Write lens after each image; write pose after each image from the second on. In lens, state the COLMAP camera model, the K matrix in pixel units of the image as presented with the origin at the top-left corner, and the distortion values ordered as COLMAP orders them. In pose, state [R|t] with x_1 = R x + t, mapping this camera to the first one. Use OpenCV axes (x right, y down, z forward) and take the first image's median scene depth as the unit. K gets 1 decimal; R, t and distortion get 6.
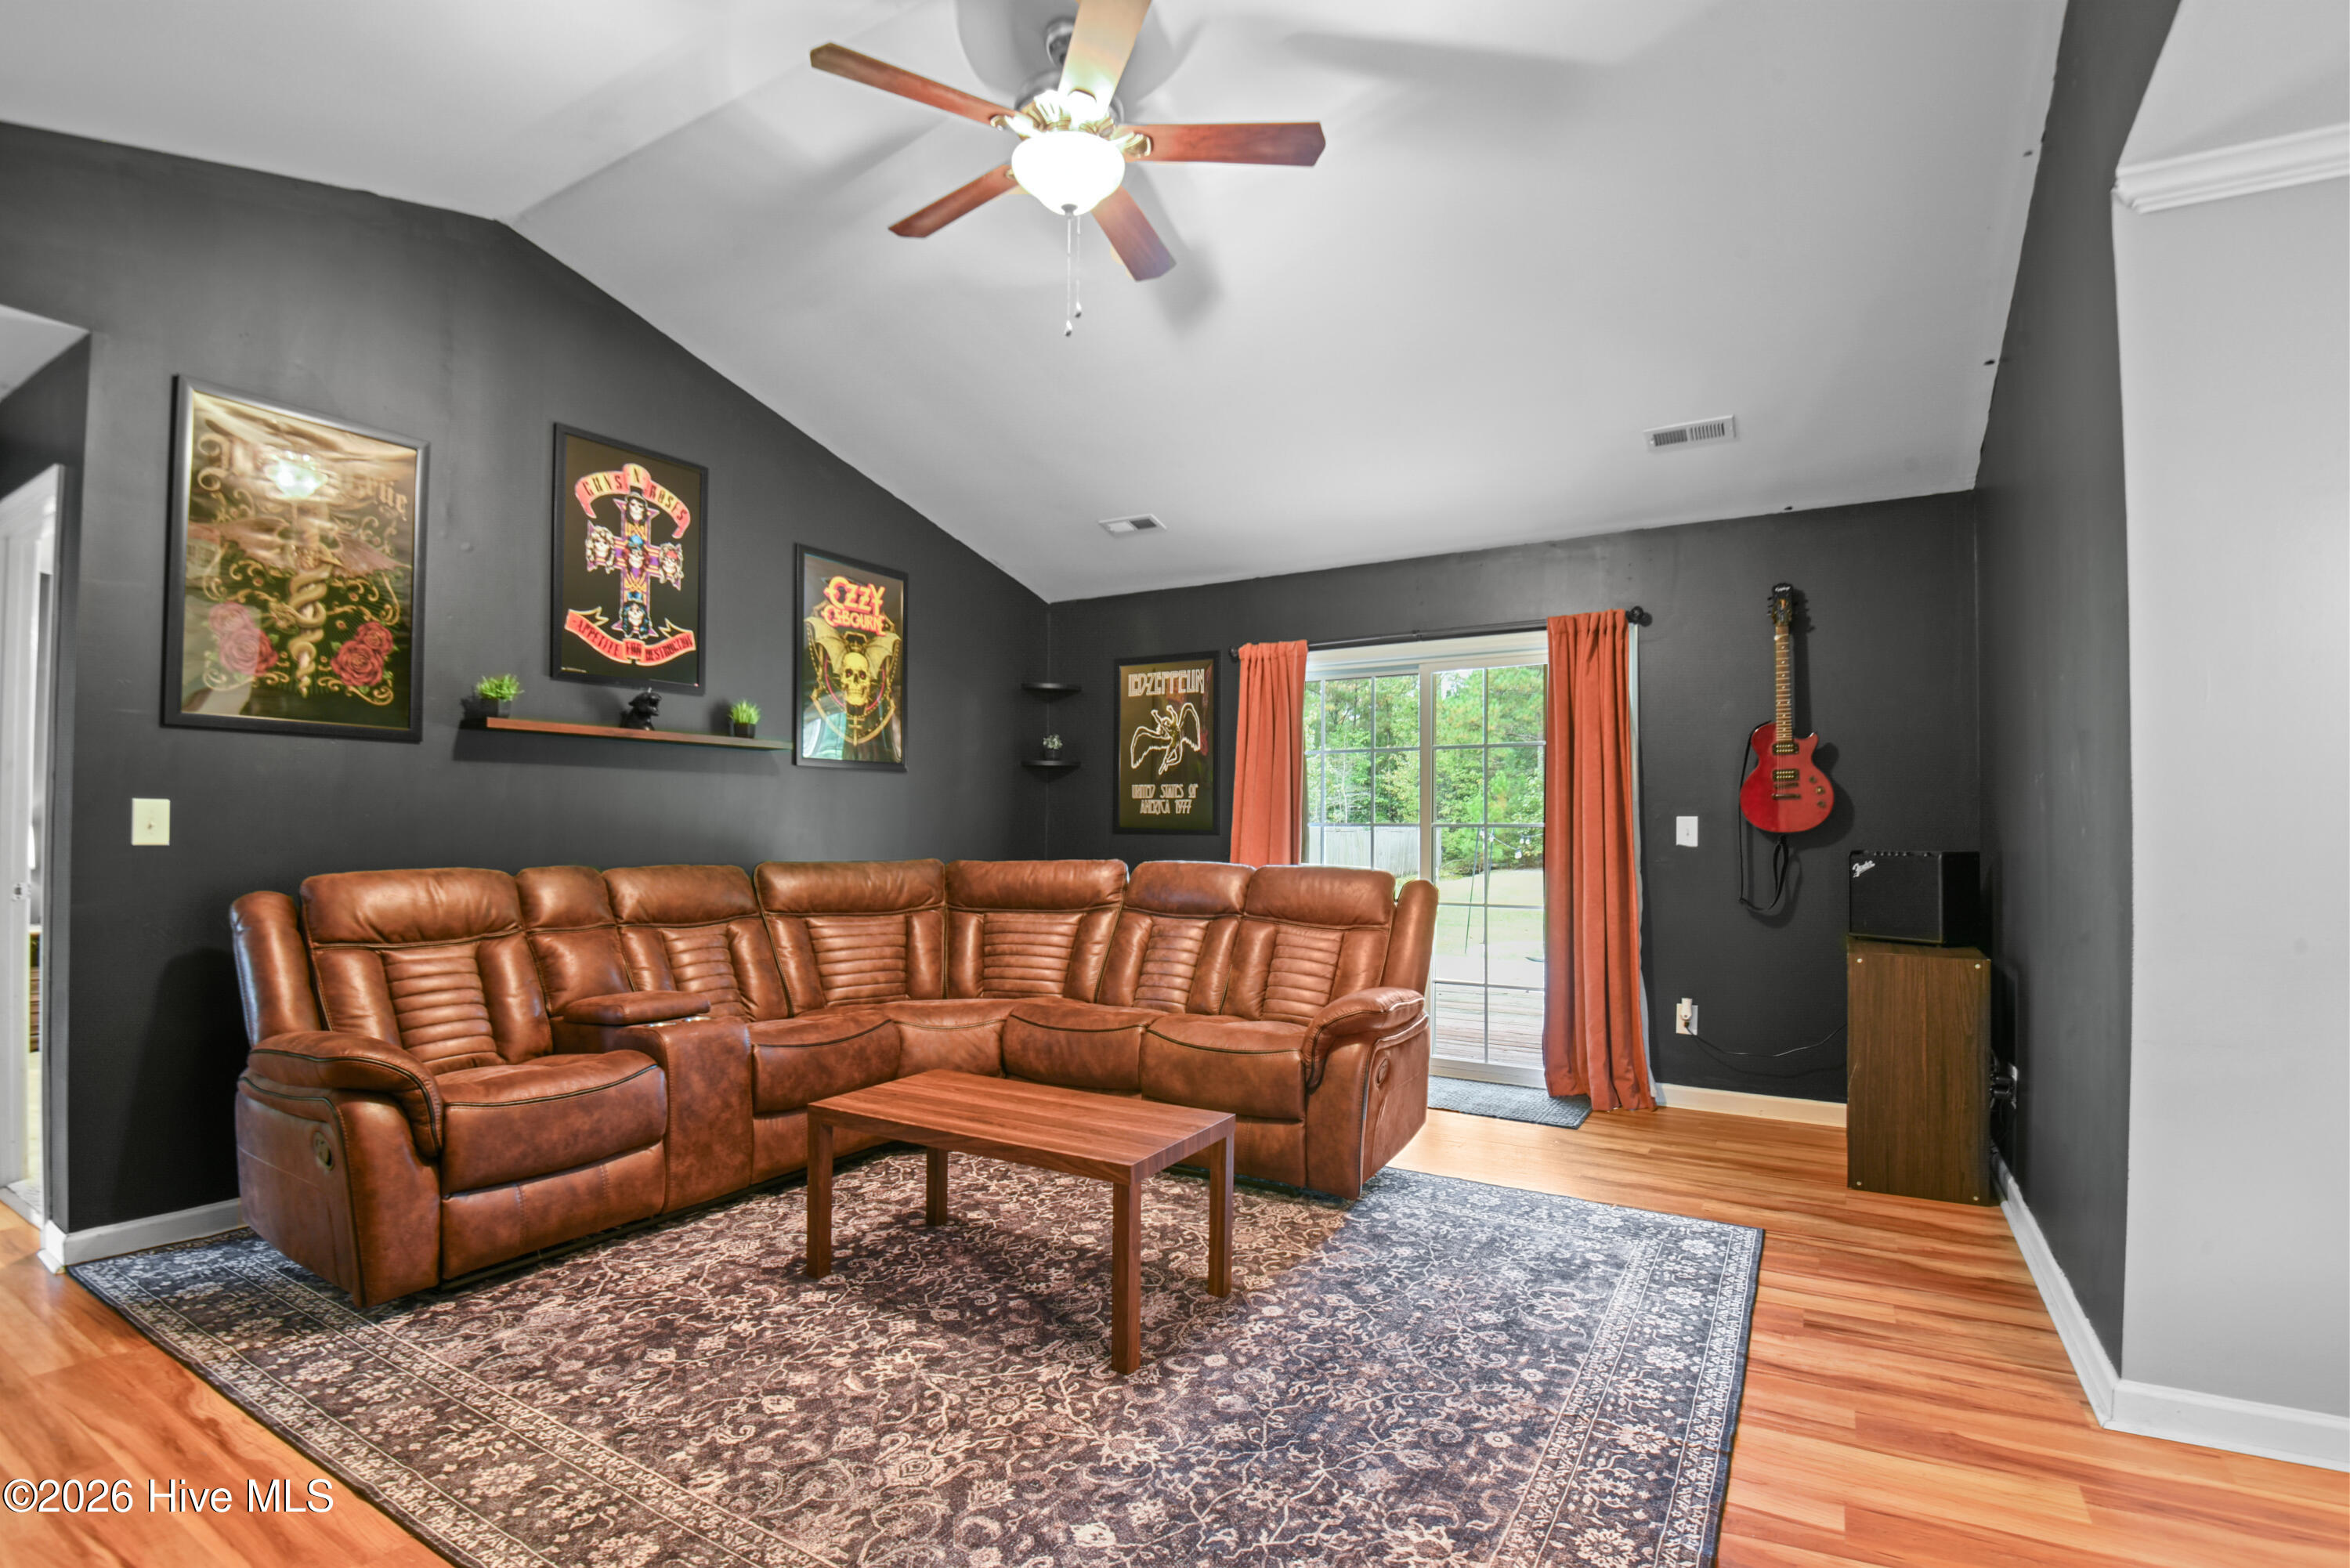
lens RADIAL K [[1097.5, 0, 1162.7], [0, 1097.5, 793.3], [0, 0, 1]] dist [-0.031642, -0.000776]
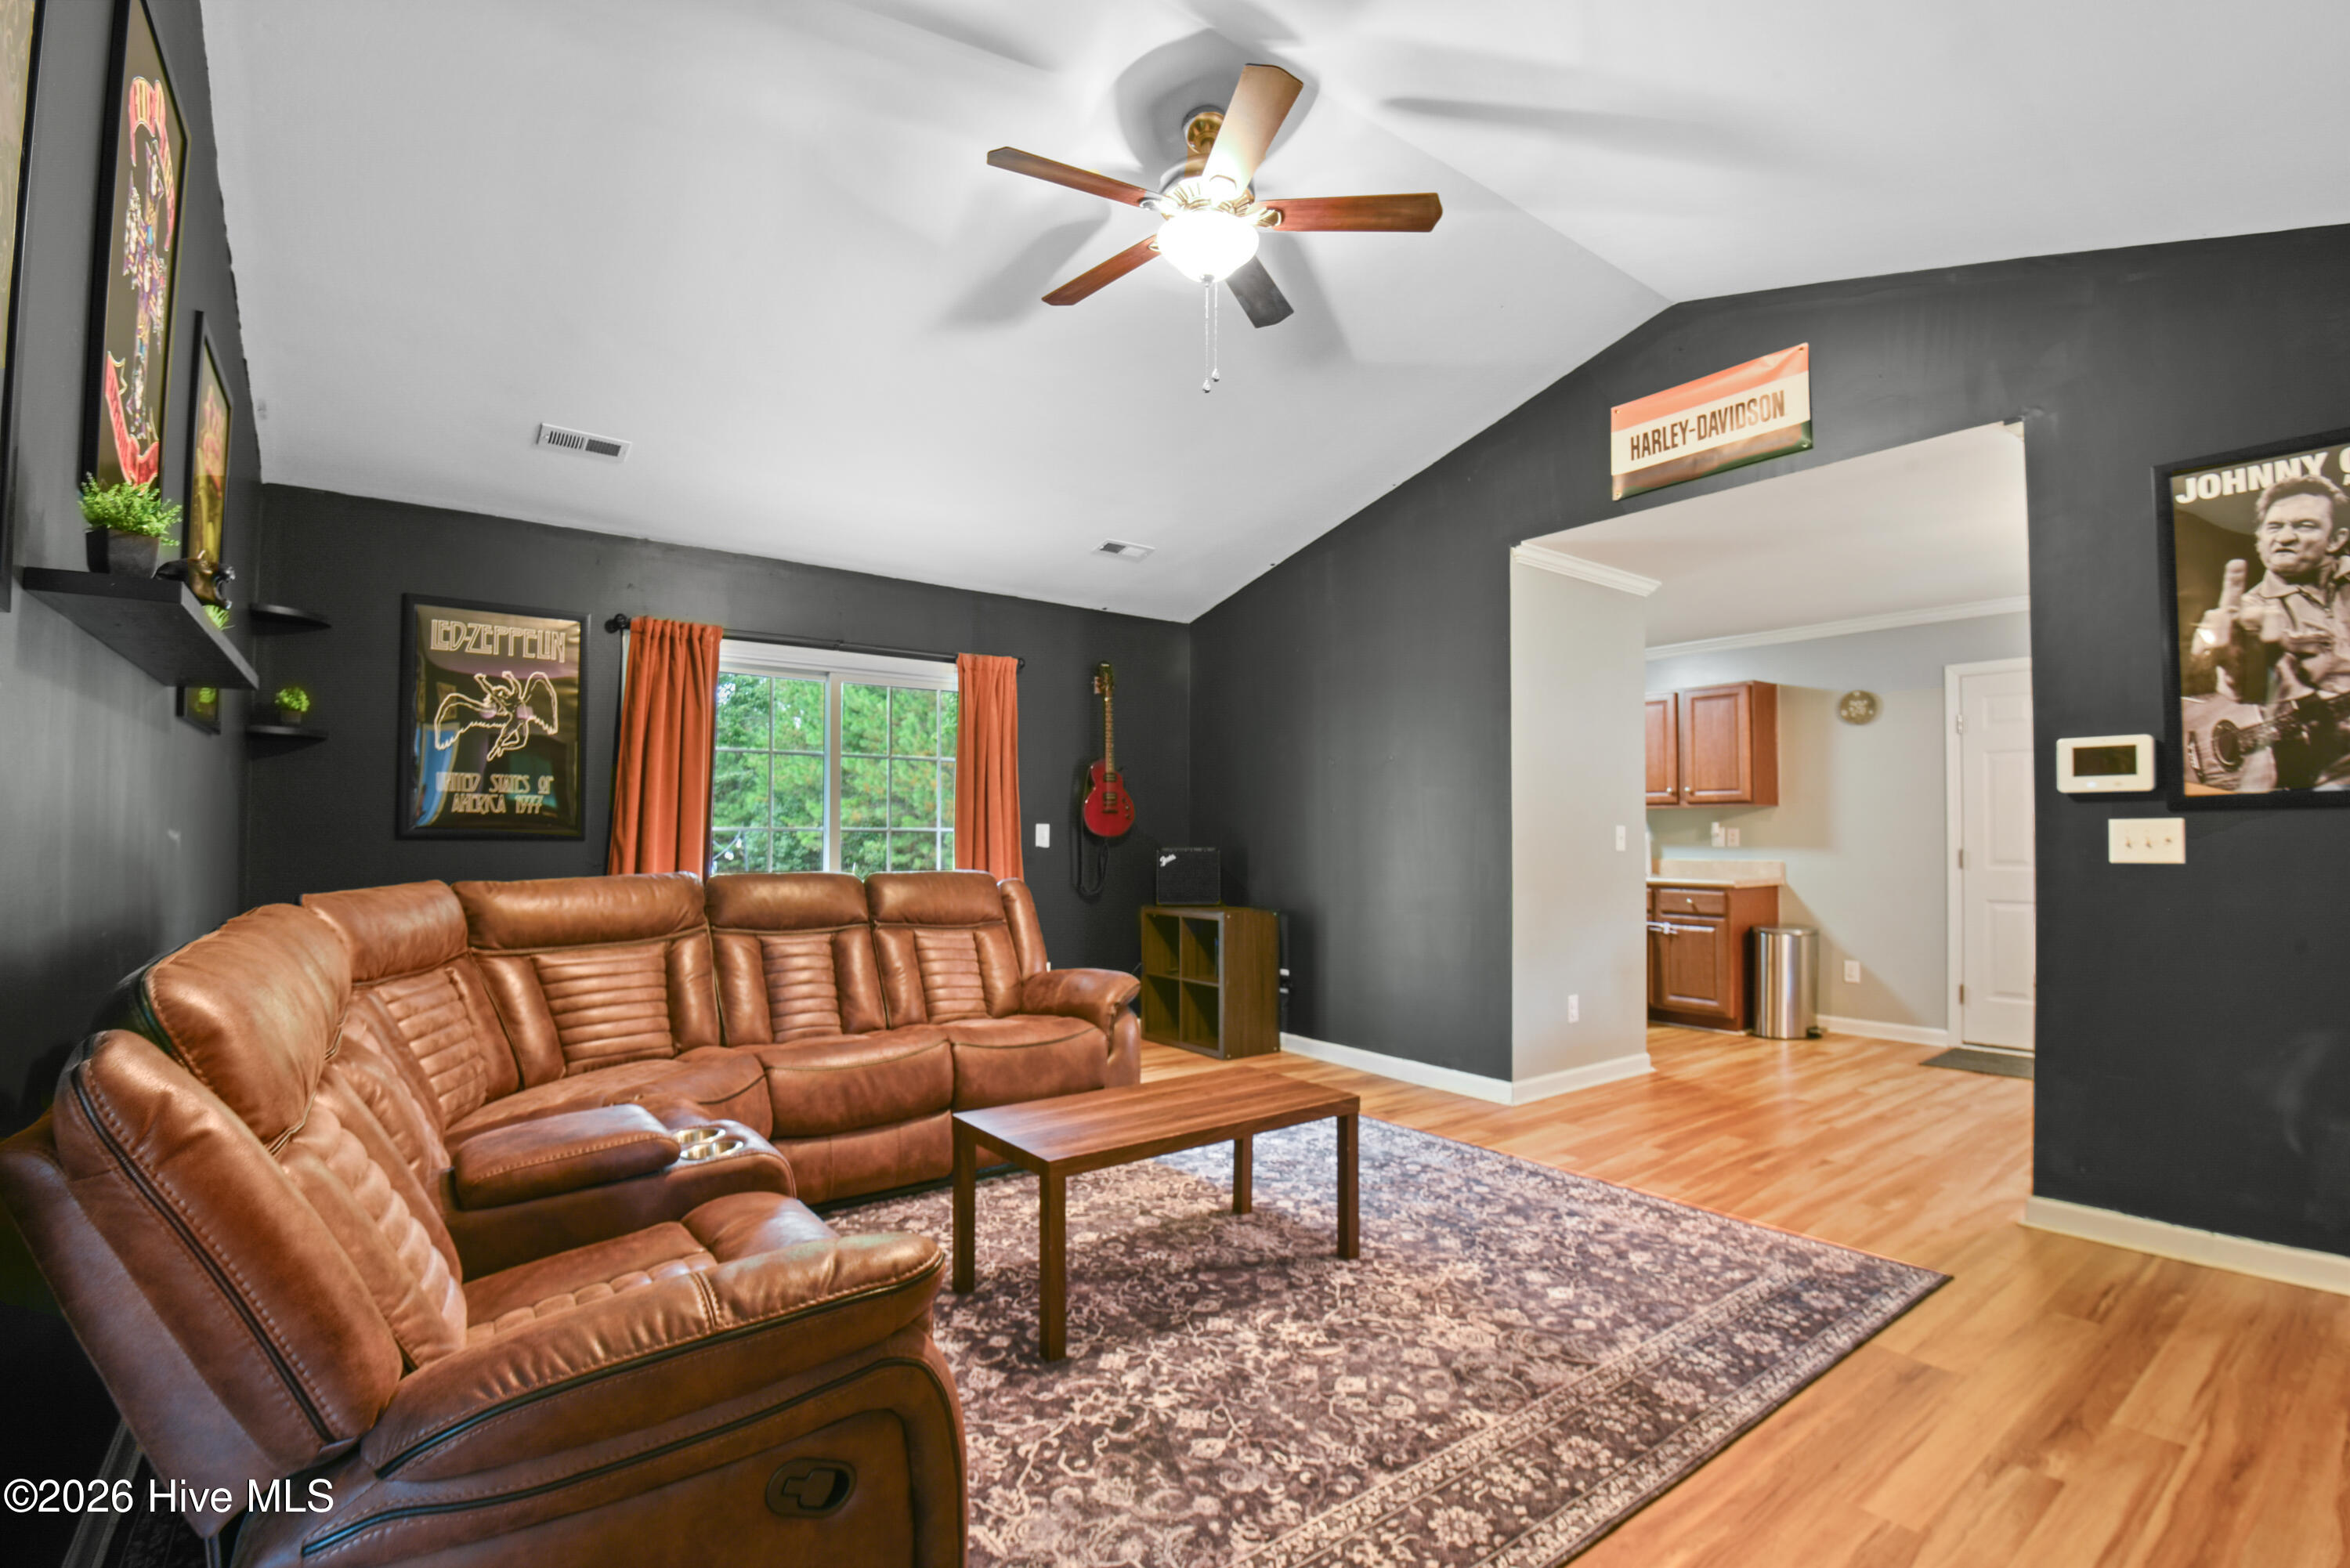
lens RADIAL K [[1097.5, 0, 1167.2], [0, 1097.5, 800.6], [0, 0, 1]] dist [-0.031642, -0.000776]
pose [[0.363851, 0.028779, 0.931012, -1.203288], [-0.031912, 0.999321, -0.018419, 0.021178], [-0.930910, -0.023009, 0.364522, 0.676769]]
